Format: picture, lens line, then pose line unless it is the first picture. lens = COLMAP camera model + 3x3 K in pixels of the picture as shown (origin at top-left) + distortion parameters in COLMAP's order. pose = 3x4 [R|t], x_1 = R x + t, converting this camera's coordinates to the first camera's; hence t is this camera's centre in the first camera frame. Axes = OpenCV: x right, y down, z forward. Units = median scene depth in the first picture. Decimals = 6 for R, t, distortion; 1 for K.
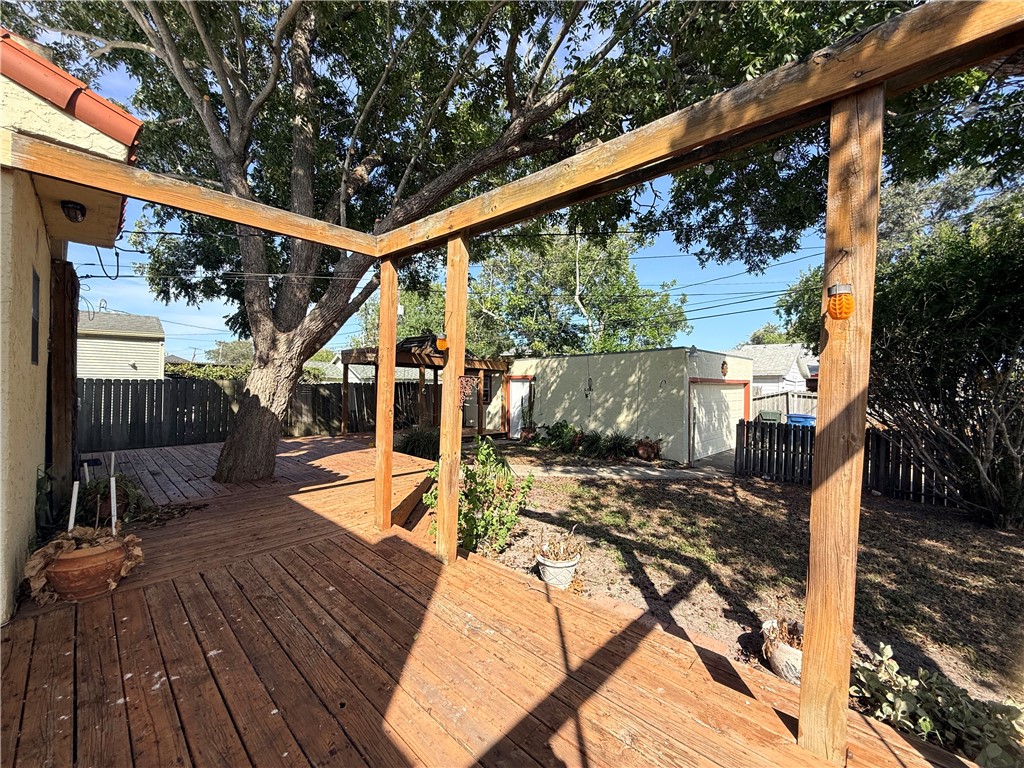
lens RADIAL K [[408.3, 0, 510.4], [0, 408.3, 382.1], [0, 0, 1]] dist [0.004106, 0.000294]
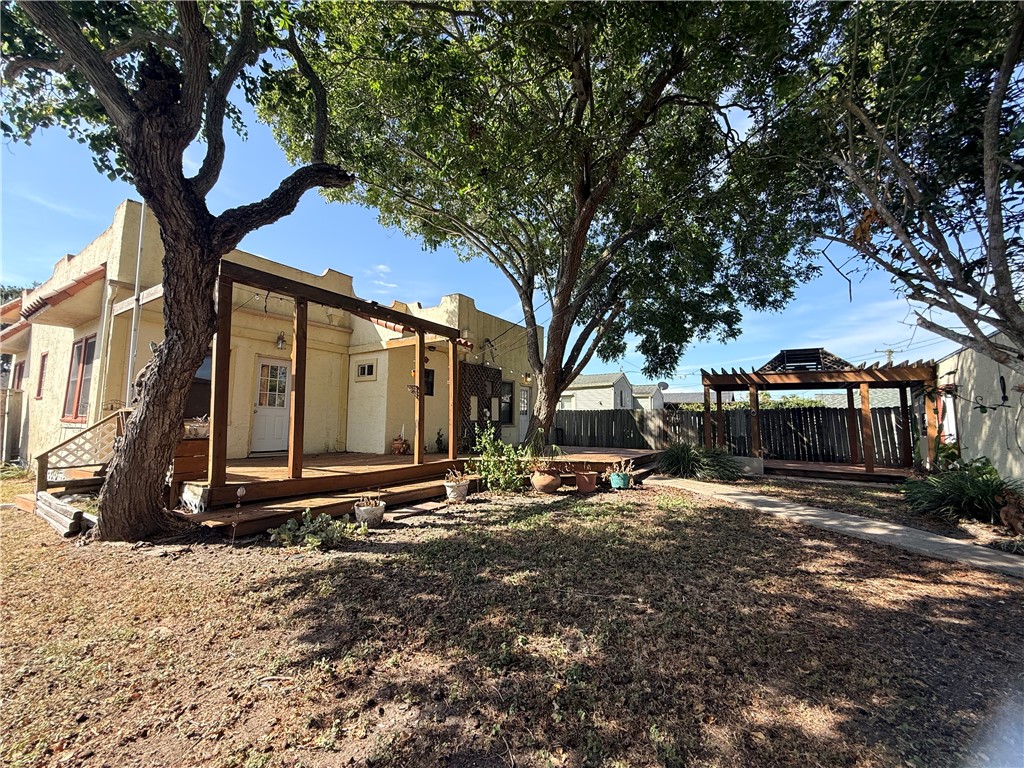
lens RADIAL K [[408.3, 0, 511.5], [0, 408.3, 384.8], [0, 0, 1]] dist [0.004106, 0.000294]
pose [[0.197340, -0.094919, -0.975729, 1.716595], [-0.001117, 0.995279, -0.097047, 0.147992], [0.980334, 0.020241, 0.196303, 0.776778]]
